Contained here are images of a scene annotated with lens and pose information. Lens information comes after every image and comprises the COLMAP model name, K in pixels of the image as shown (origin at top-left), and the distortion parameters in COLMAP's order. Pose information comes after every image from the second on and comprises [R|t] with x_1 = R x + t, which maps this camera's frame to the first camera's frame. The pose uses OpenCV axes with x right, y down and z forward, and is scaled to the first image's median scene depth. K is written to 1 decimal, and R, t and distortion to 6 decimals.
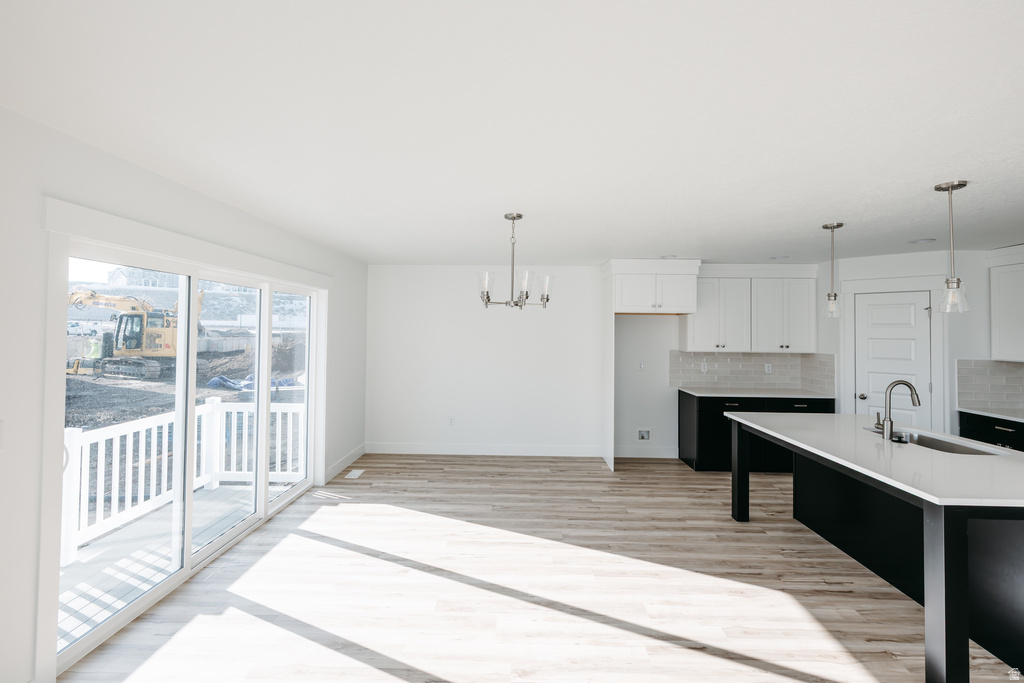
lens RADIAL K [[454.9, 0, 512.3], [0, 454.9, 321.2], [0, 0, 1]] dist [0.002687, -0.000019]
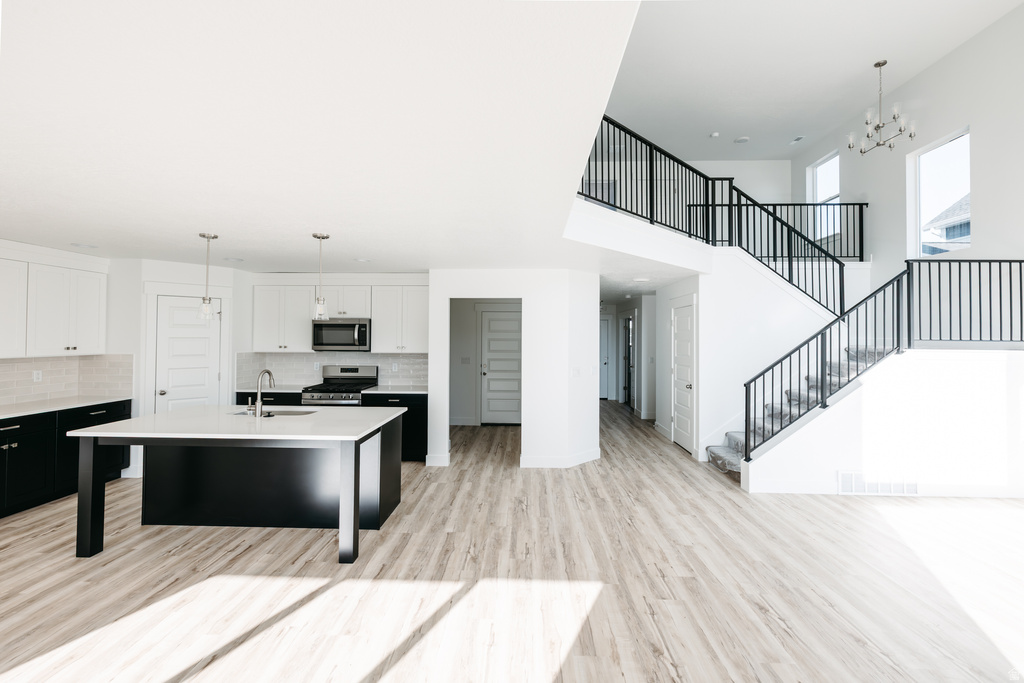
lens RADIAL K [[435.5, 0, 514.7], [0, 435.5, 329.4], [0, 0, 1]] dist [0.003199, 0.000086]
pose [[0.011015, 0.008061, 0.999907, -0.299742], [-0.029551, 0.999533, -0.007732, 0.002648], [-0.999503, -0.029463, 0.011248, 0.213974]]
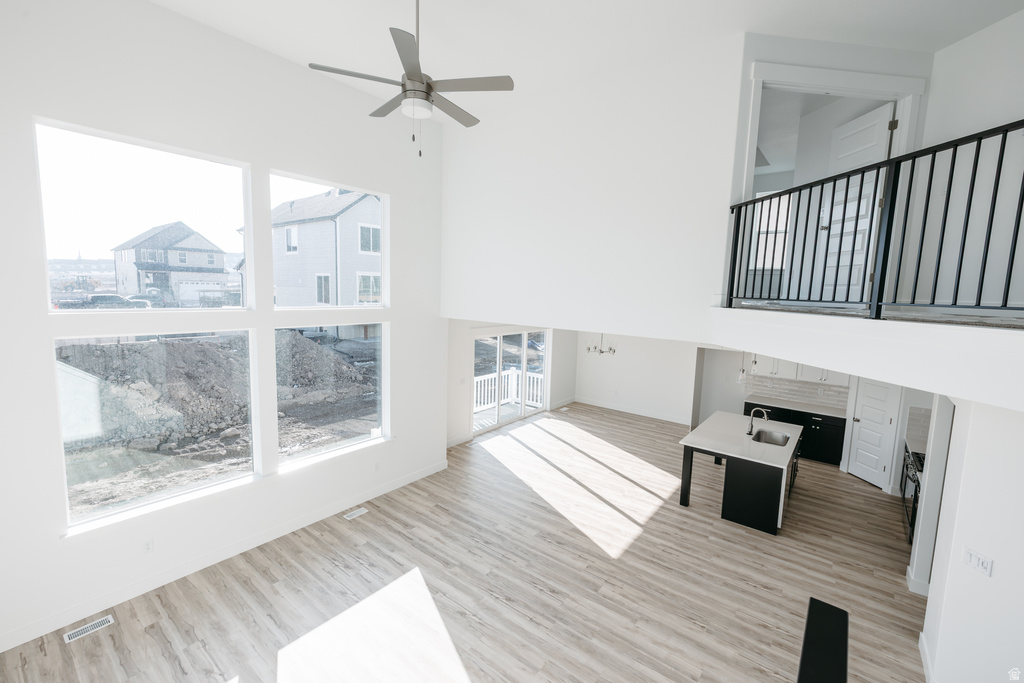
lens RADIAL K [[433.6, 0, 508.1], [0, 433.6, 338.6], [0, 0, 1]] dist [-0.001676, -0.000027]
pose [[0.794023, 0.083874, -0.602074, 0.859362], [-0.007671, 0.991739, 0.128041, -0.345343], [0.607839, -0.097049, 0.788107, -1.004036]]
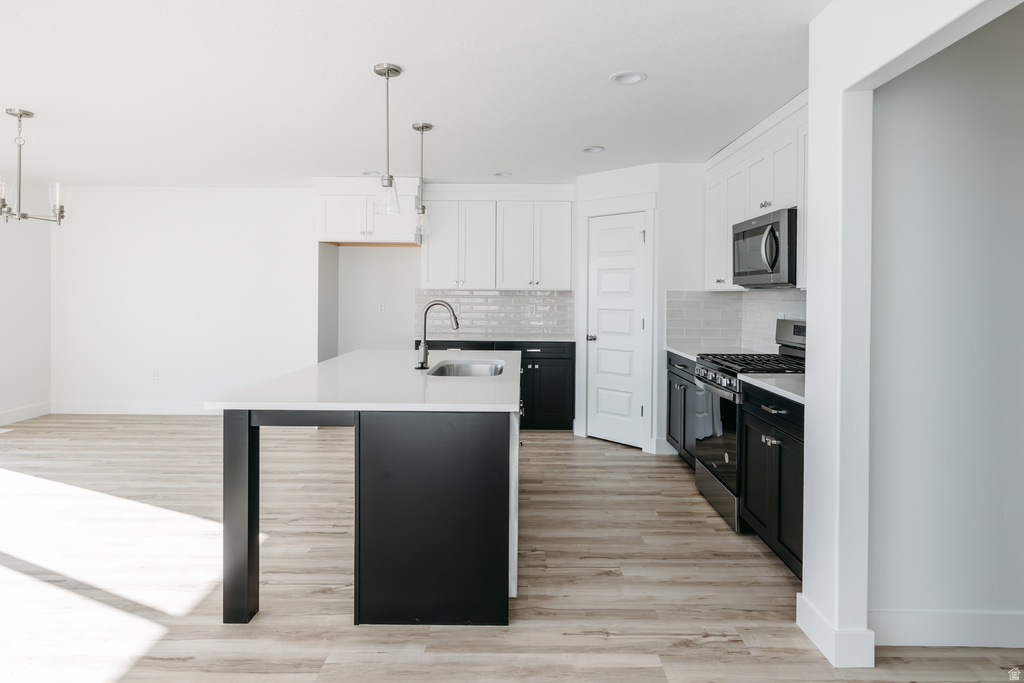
lens RADIAL K [[571.6, 0, 524.0], [0, 571.6, 296.4], [0, 0, 1]] dist [-0.001373, 0.000297]
pose [[0.999768, -0.002636, 0.021376, 0.766944], [0.002034, 0.999602, 0.028142, 0.070928], [-0.021441, -0.028092, 0.999375, -0.081281]]
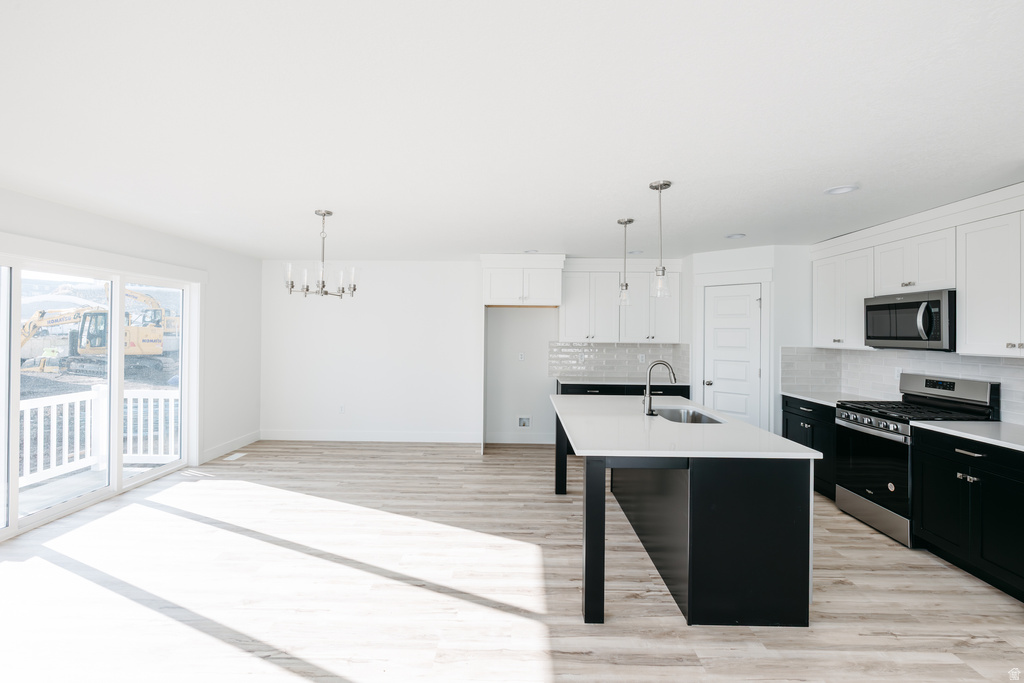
lens RADIAL K [[463.8, 0, 511.9], [0, 463.8, 328.9], [0, 0, 1]] dist [-0.006104, 0.001459]
pose [[0.999988, -0.000781, 0.004819, 0.374676], [0.000703, 0.999872, 0.016000, 0.025790], [-0.004831, -0.015997, 0.999860, -0.099924]]
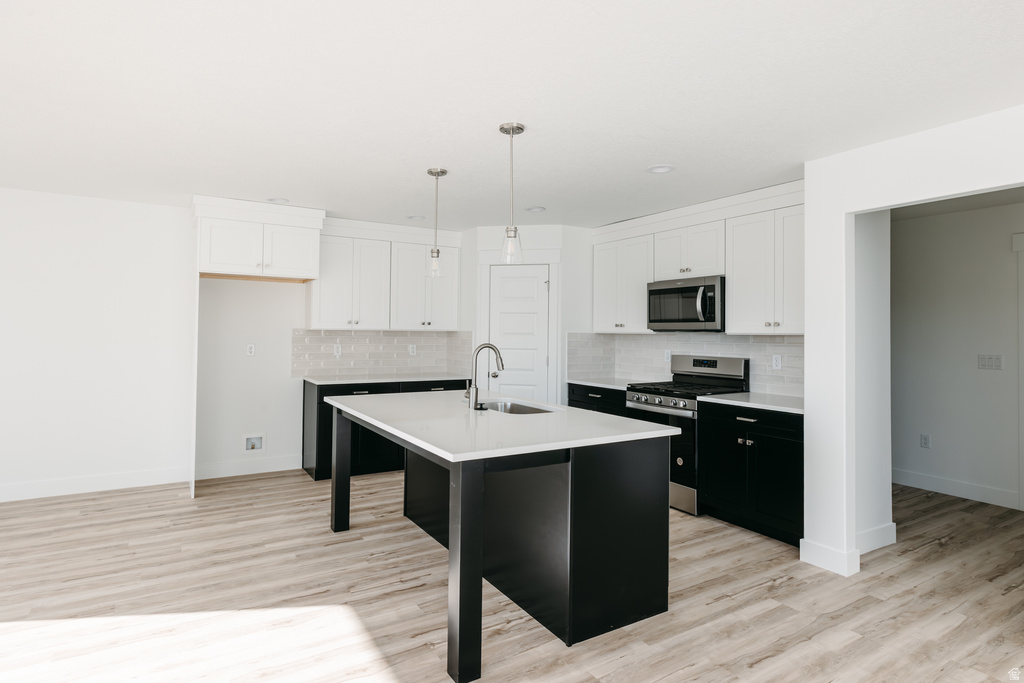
lens RADIAL K [[559.4, 0, 515.7], [0, 559.4, 322.8], [0, 0, 1]] dist [-0.000193, 0.000657]
pose [[0.838785, 0.008495, 0.544397, 0.219139], [-0.015211, 0.999854, 0.007835, 0.060028], [-0.544251, -0.014853, 0.838791, 0.013877]]
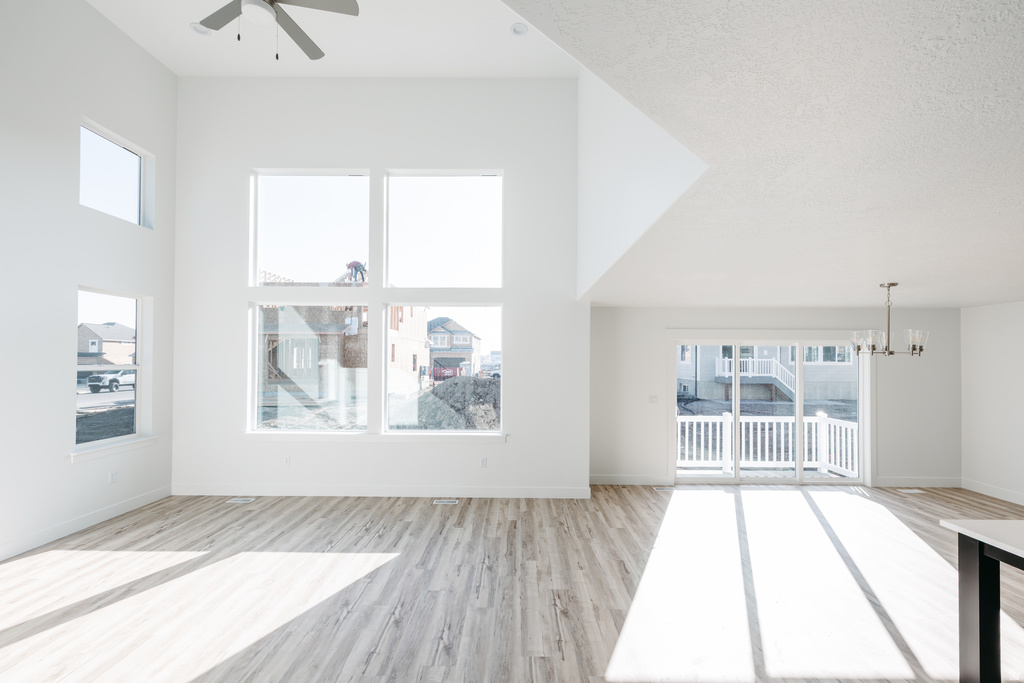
lens RADIAL K [[444.6, 0, 513.9], [0, 444.6, 356.1], [0, 0, 1]] dist [0.000189, -0.000045]
pose [[0.012443, -0.017837, -0.999763, 1.031490], [0.016083, 0.999715, -0.017636, -0.018985], [0.999793, -0.015860, 0.012726, -0.064134]]
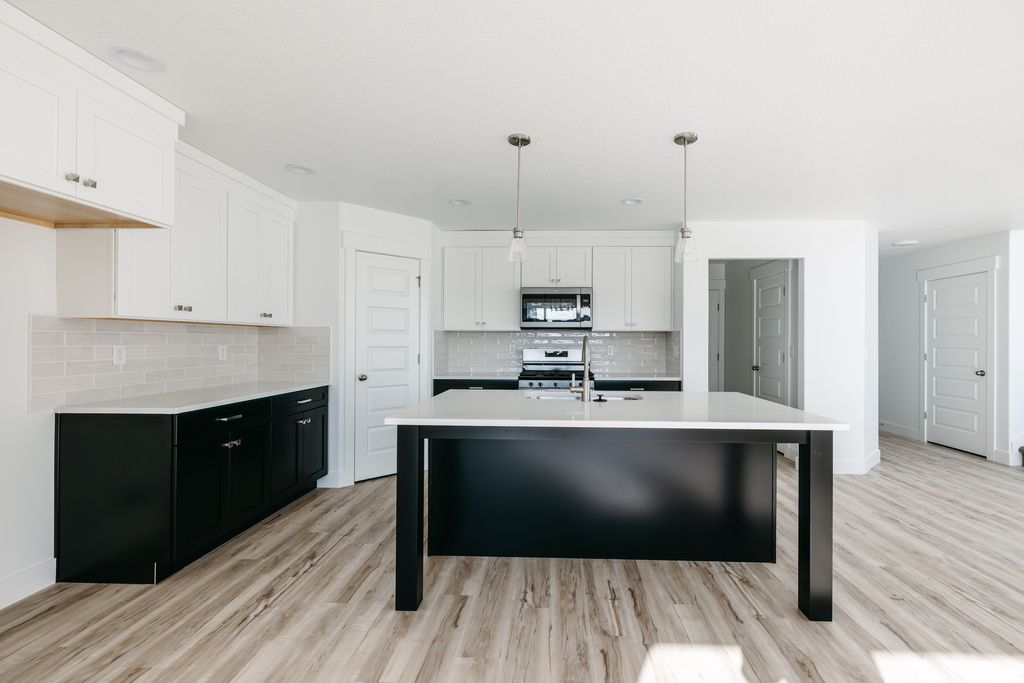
lens RADIAL K [[448.4, 0, 545.5], [0, 448.4, 339.7], [0, 0, 1]] dist [0.002890, 0.000428]
pose [[0.009135, -0.006750, 0.999935, -0.041625], [-0.027134, 0.999607, 0.006995, 0.103269], [-0.999590, -0.027196, 0.008949, 0.828251]]
